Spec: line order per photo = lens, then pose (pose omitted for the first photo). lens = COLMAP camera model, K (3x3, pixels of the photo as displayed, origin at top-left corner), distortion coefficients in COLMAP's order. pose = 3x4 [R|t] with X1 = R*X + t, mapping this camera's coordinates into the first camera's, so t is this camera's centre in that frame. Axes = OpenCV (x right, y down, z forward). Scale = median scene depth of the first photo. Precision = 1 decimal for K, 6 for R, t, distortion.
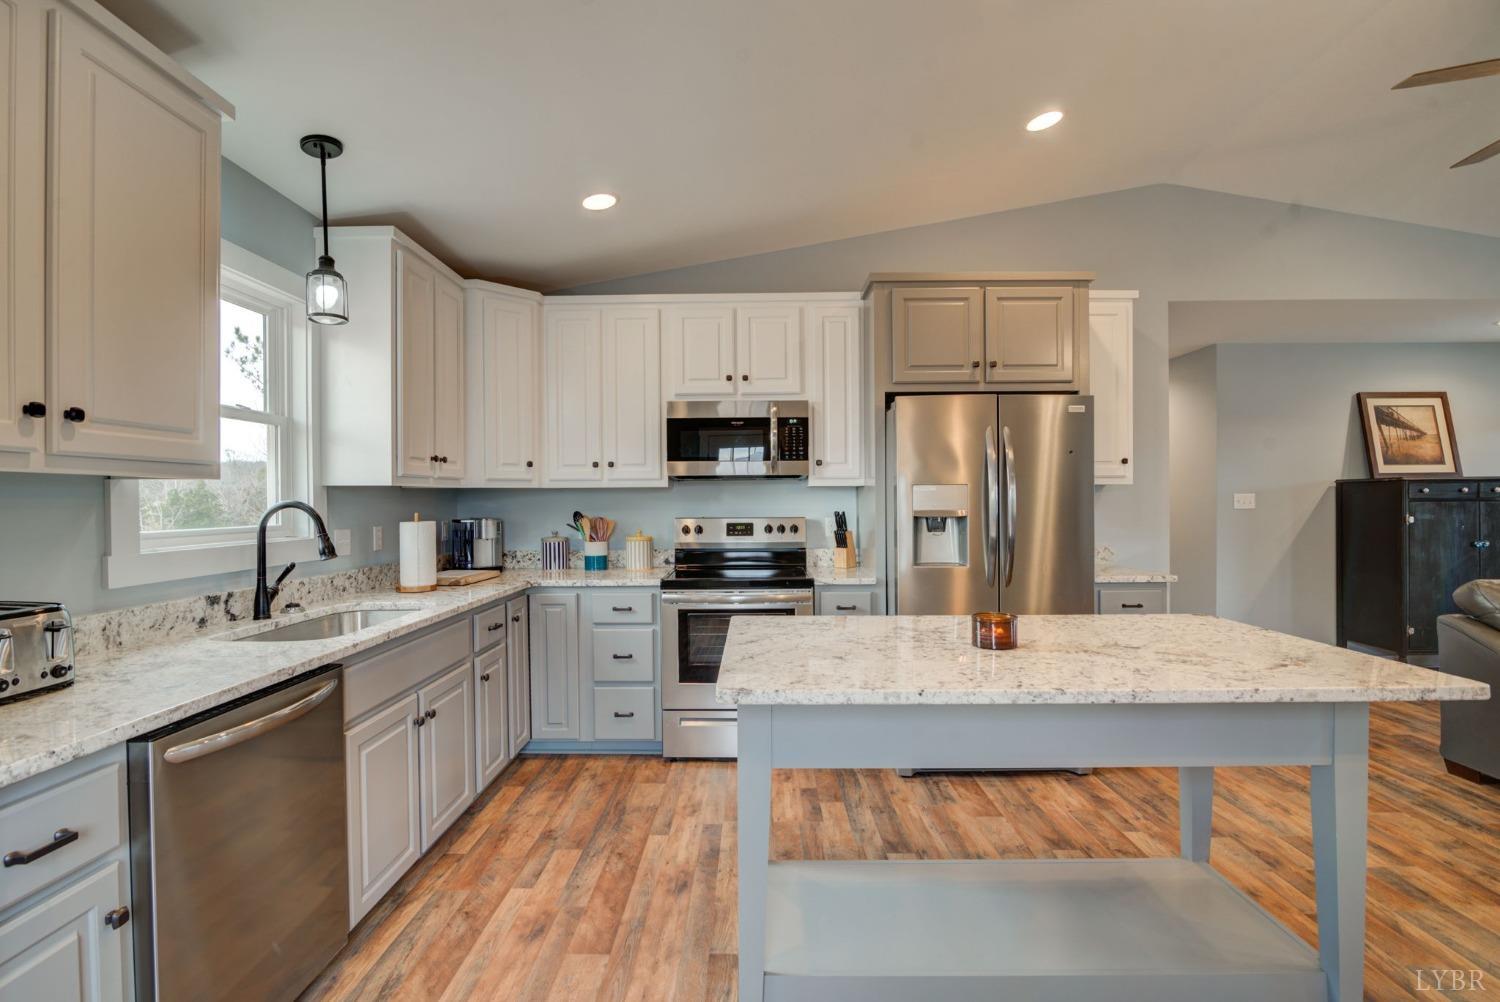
lens RADIAL K [[690.3, 0, 744.4], [0, 690.3, 502.6], [0, 0, 1]] dist [-0.019379, 0.001615]
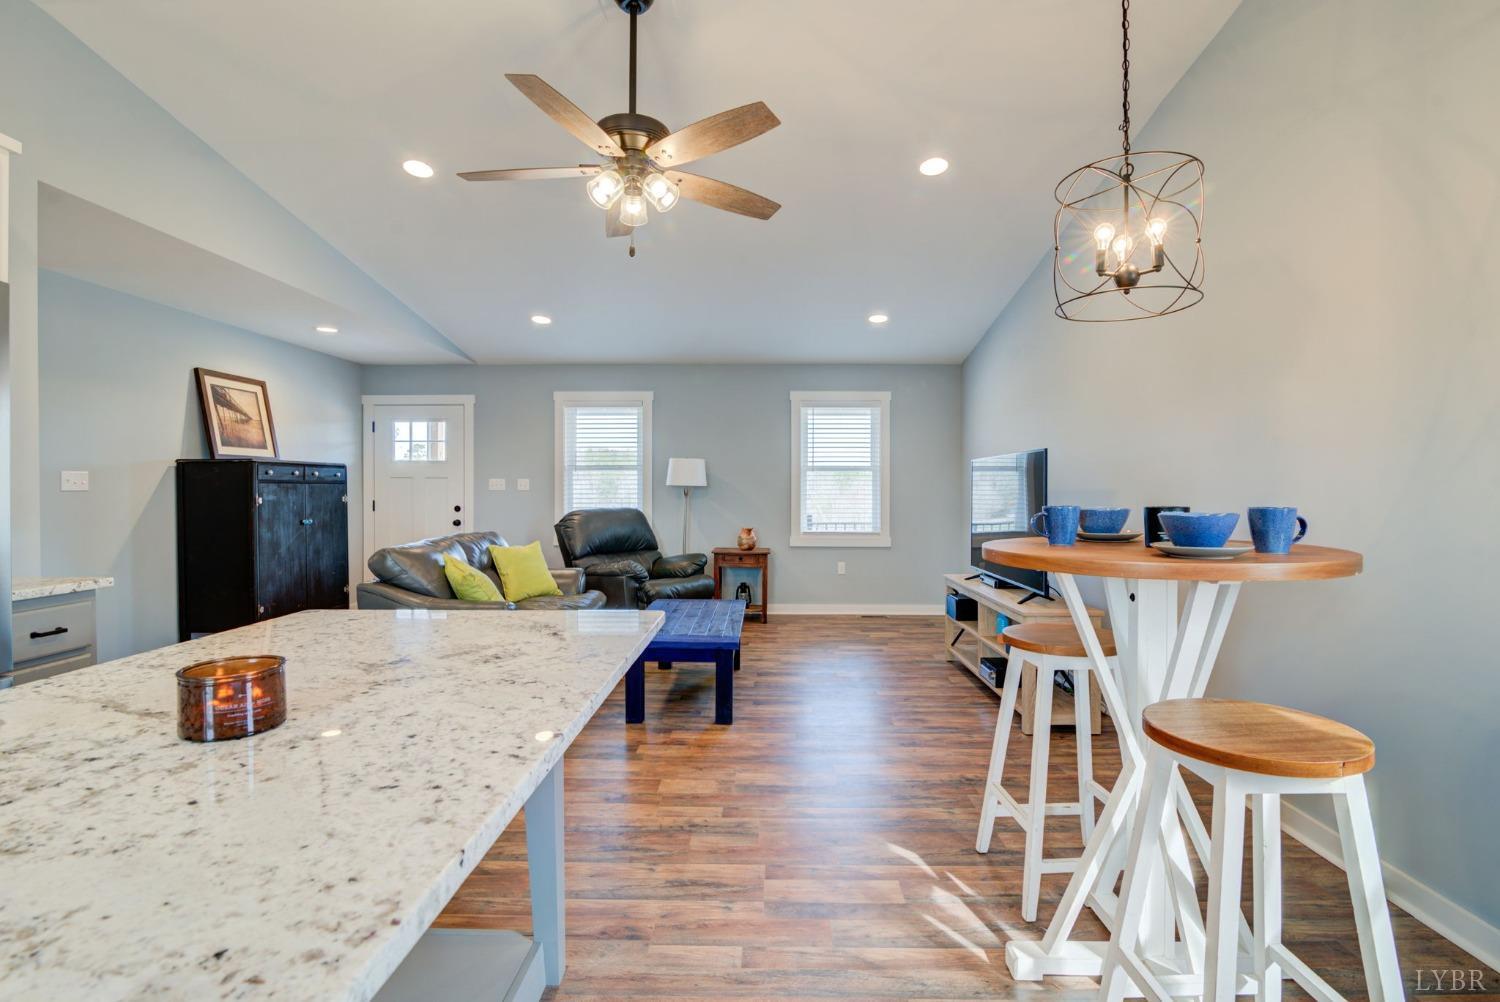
lens RADIAL K [[690.3, 0, 760.7], [0, 690.3, 497.6], [0, 0, 1]] dist [-0.019379, 0.001615]
pose [[-0.003090, -0.006311, 0.999975, -0.065692], [0.004041, 0.999972, 0.006323, 0.024218], [-0.999987, 0.004061, -0.003064, 0.354046]]
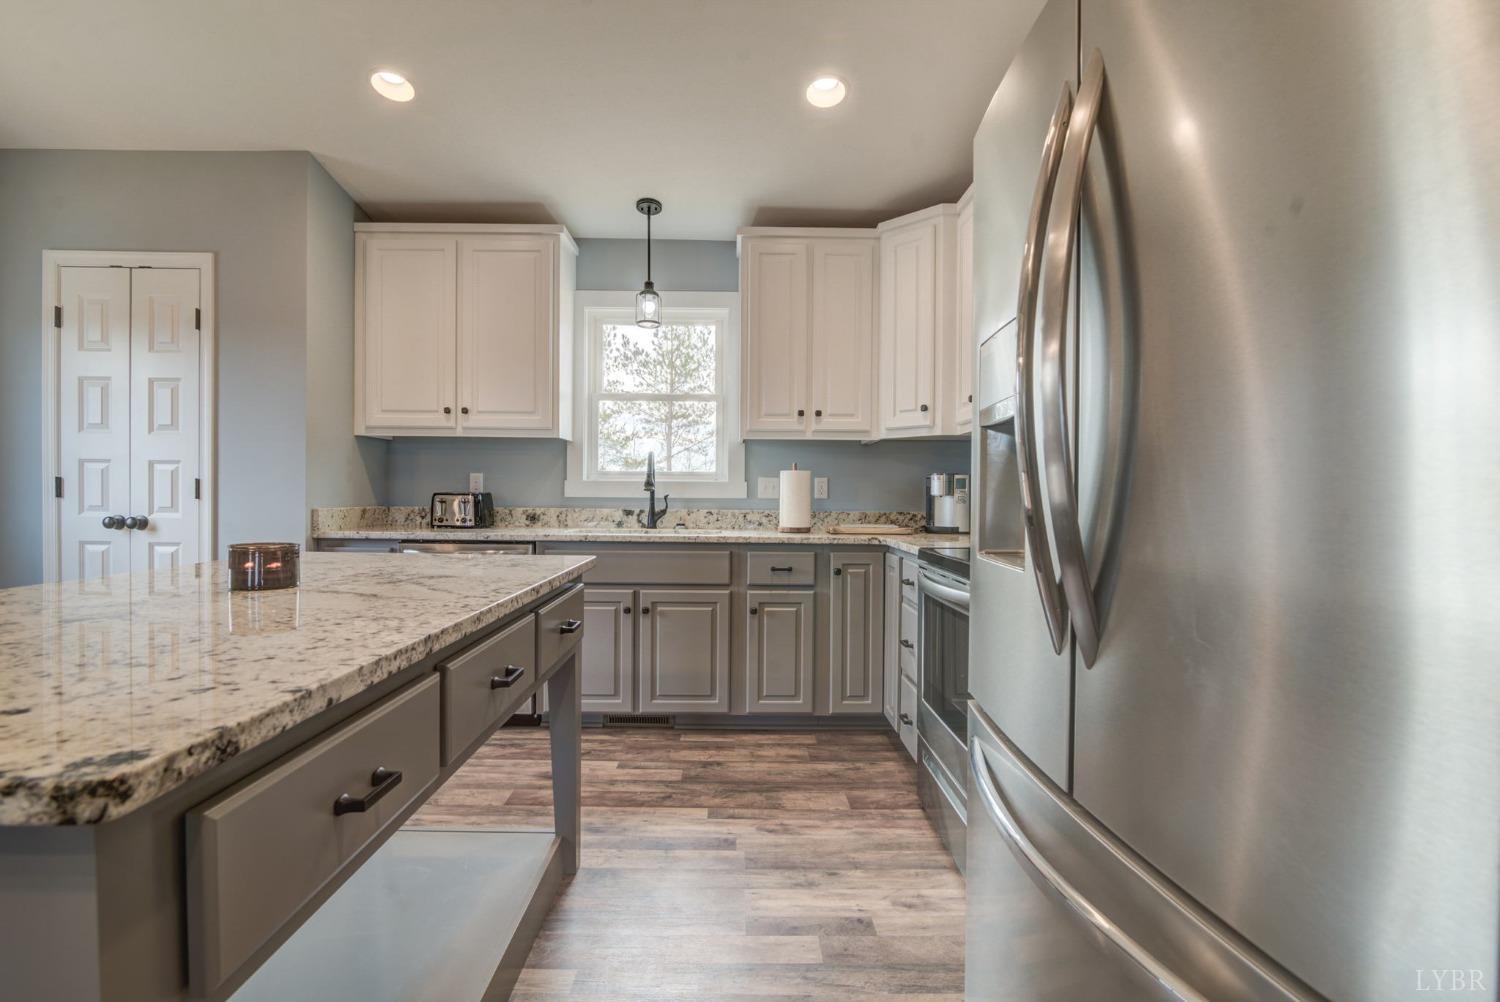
lens RADIAL K [[690.3, 0, 740.8], [0, 690.3, 501.3], [0, 0, 1]] dist [-0.019379, 0.001615]
pose [[0.024424, 0.018471, -0.999531, 0.616442], [-0.014093, 0.999736, 0.018130, 0.055128], [0.999602, 0.013643, 0.024678, 0.832287]]
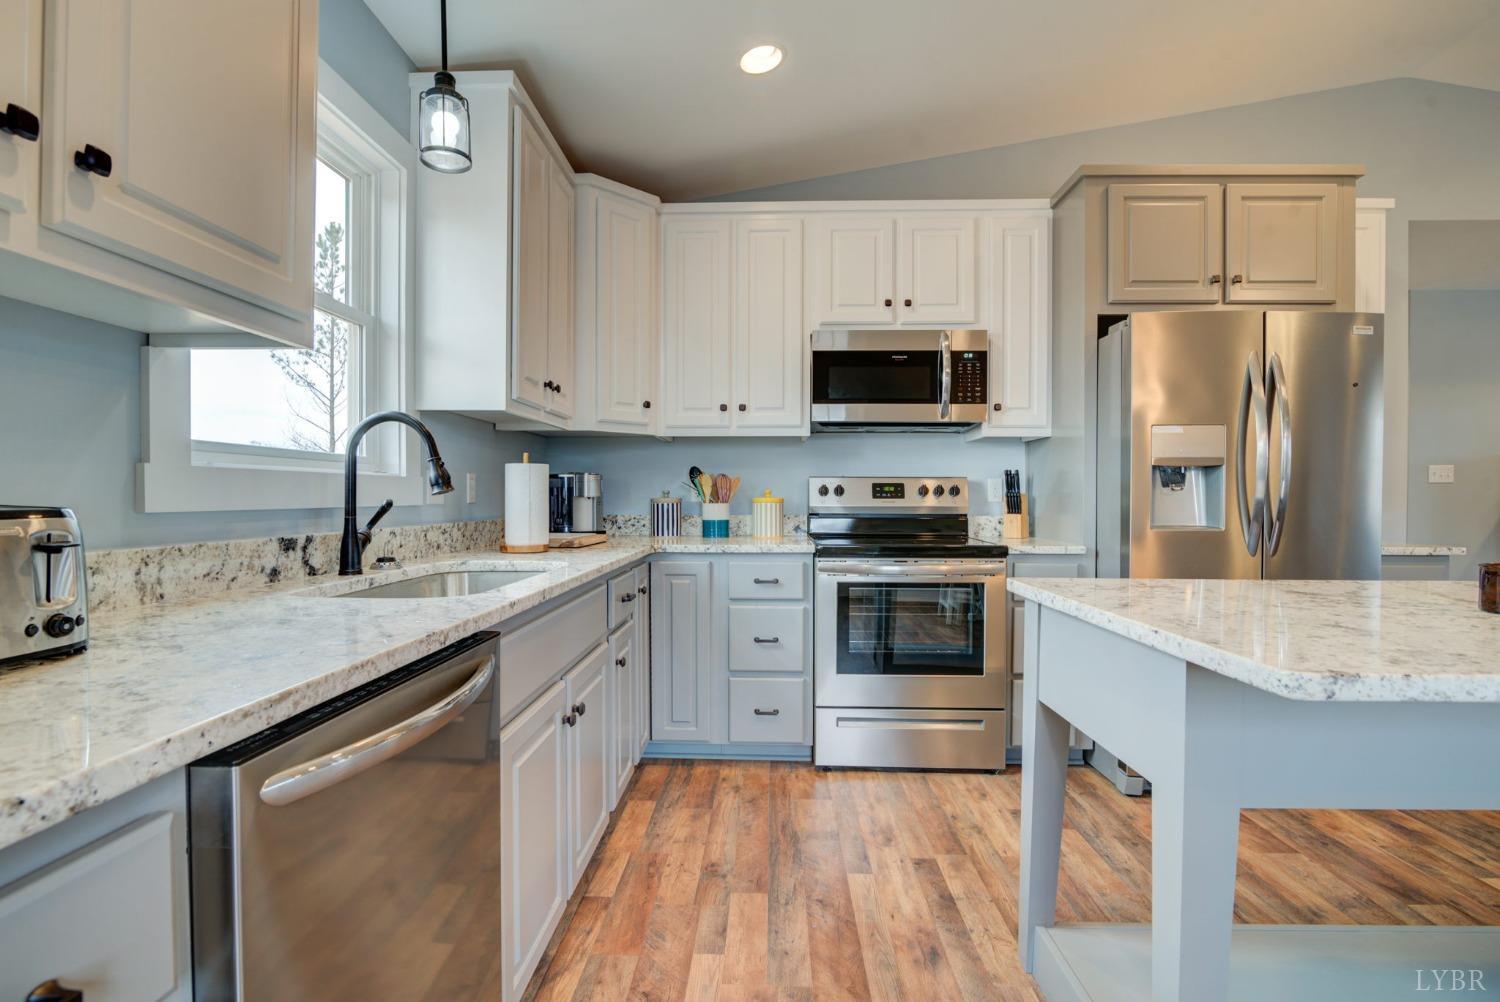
lens RADIAL K [[690.3, 0, 745.0], [0, 690.3, 502.6], [0, 0, 1]] dist [-0.019379, 0.001615]
pose [[0.999658, 0.010371, -0.023999, -0.193582], [-0.010251, 0.999934, 0.005130, 0.061449], [0.024050, -0.004882, 0.999699, 0.202486]]
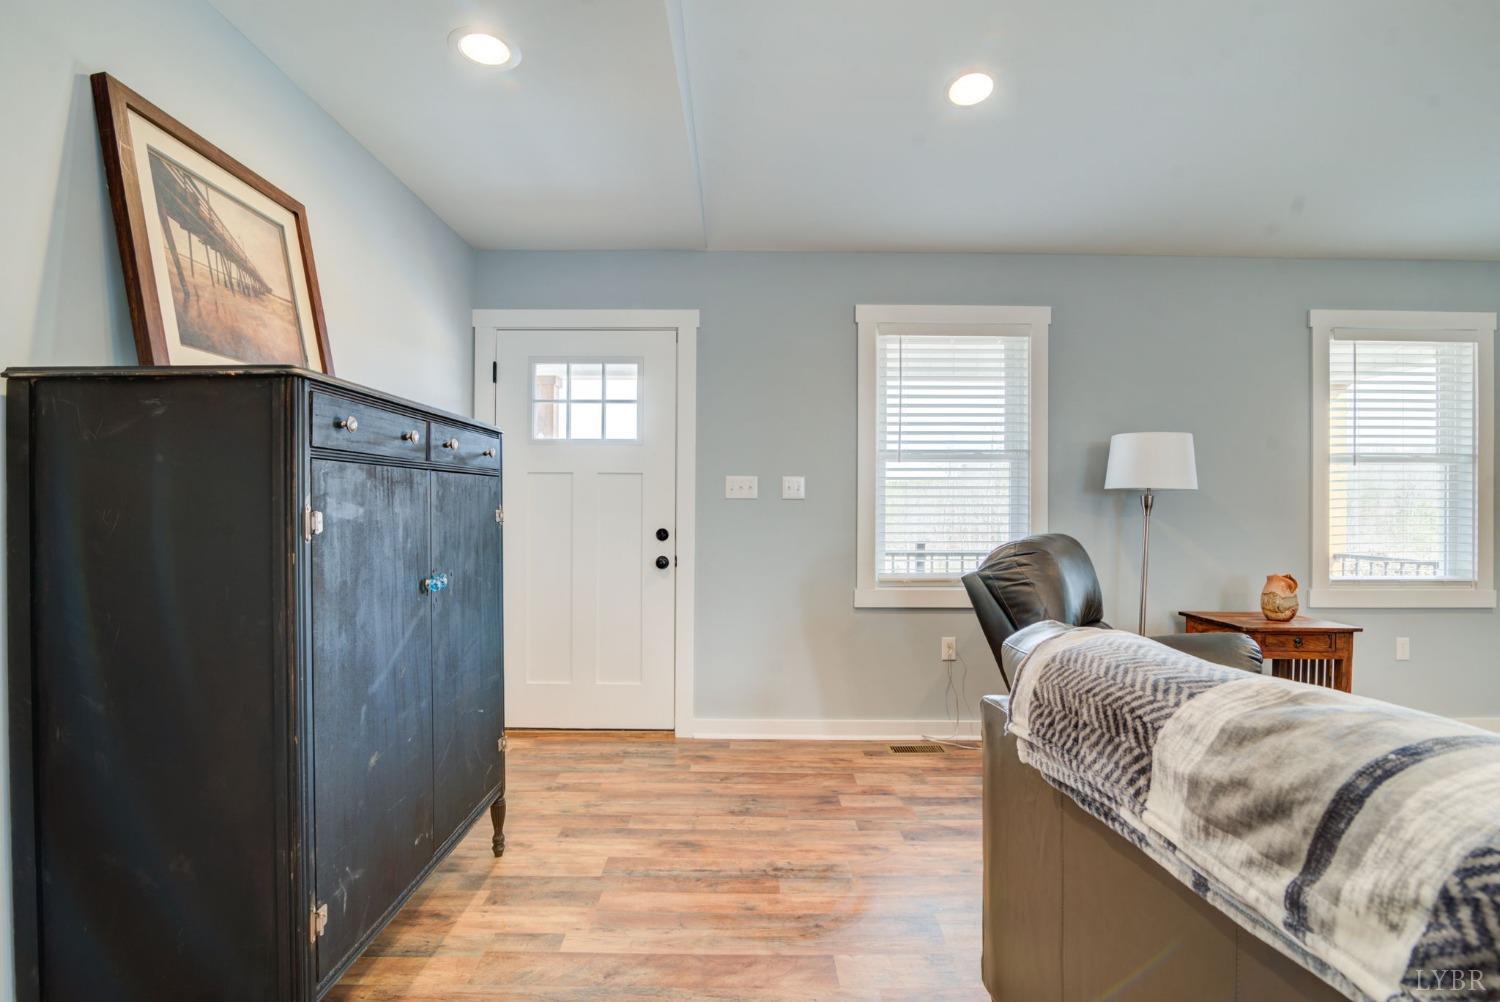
lens RADIAL K [[690.3, 0, 747.5], [0, 690.3, 506.4], [0, 0, 1]] dist [-0.019379, 0.001615]
pose [[-0.016795, 0.002835, 0.999855, 0.985104], [0.001770, 0.999994, -0.002805, 0.027774], [-0.999857, 0.001722, -0.016800, 1.168937]]
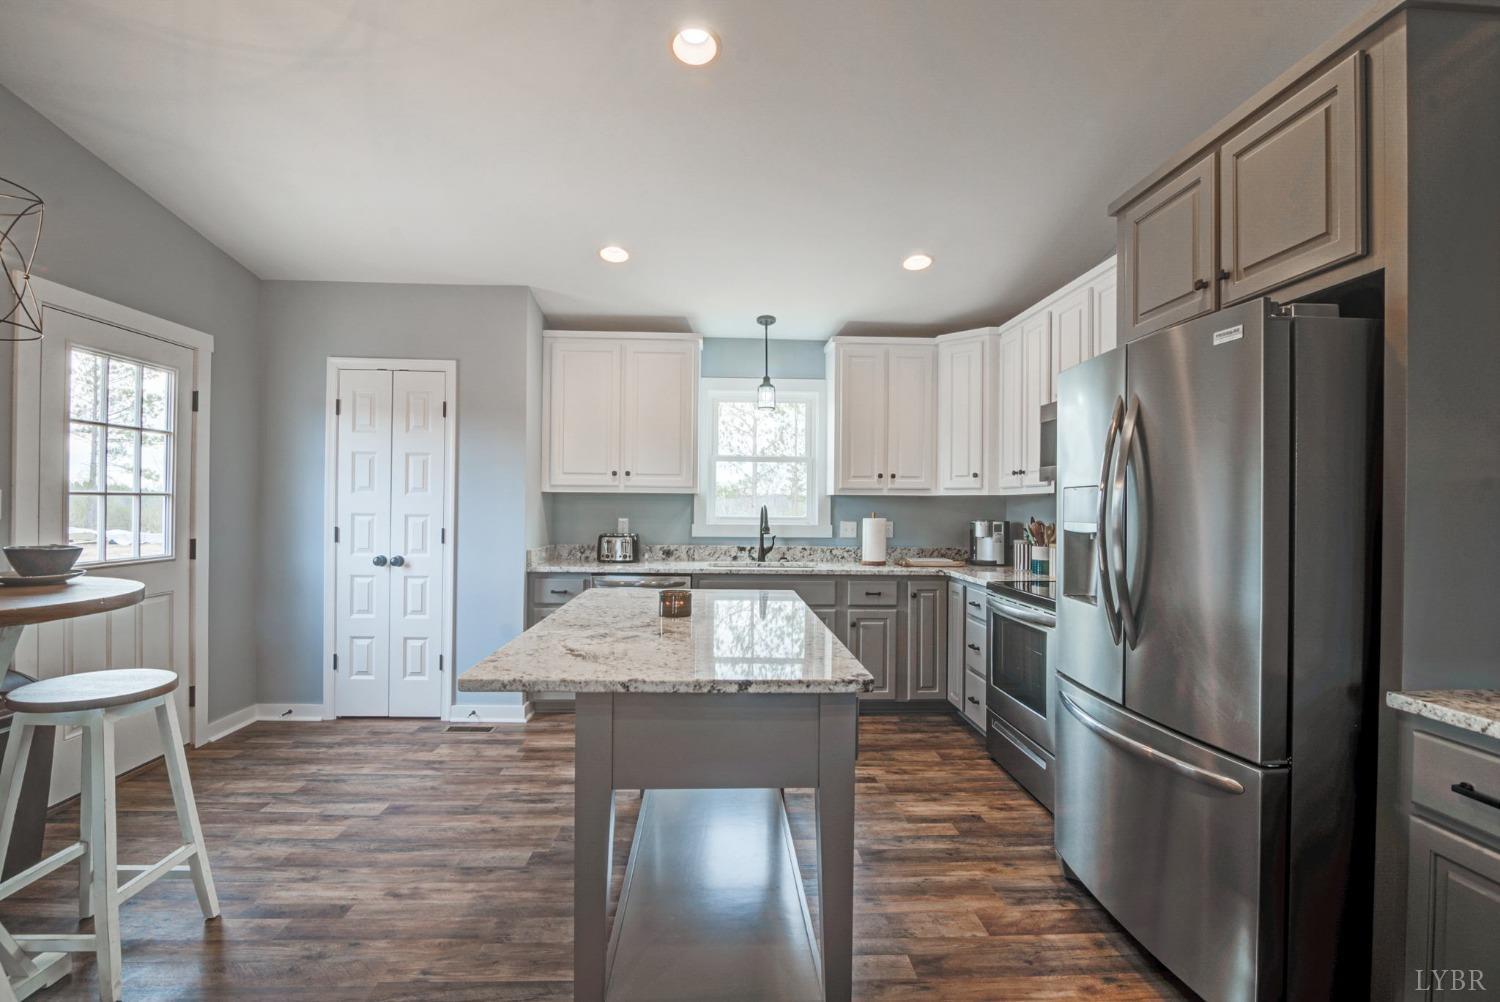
lens RADIAL K [[690.3, 0, 741.6], [0, 690.3, 501.9], [0, 0, 1]] dist [-0.019379, 0.001615]
pose [[0.056598, 0.002864, -0.998393, 0.947751], [-0.015330, 0.999880, 0.001999, -0.006455], [0.998279, 0.015193, 0.056635, 0.589900]]
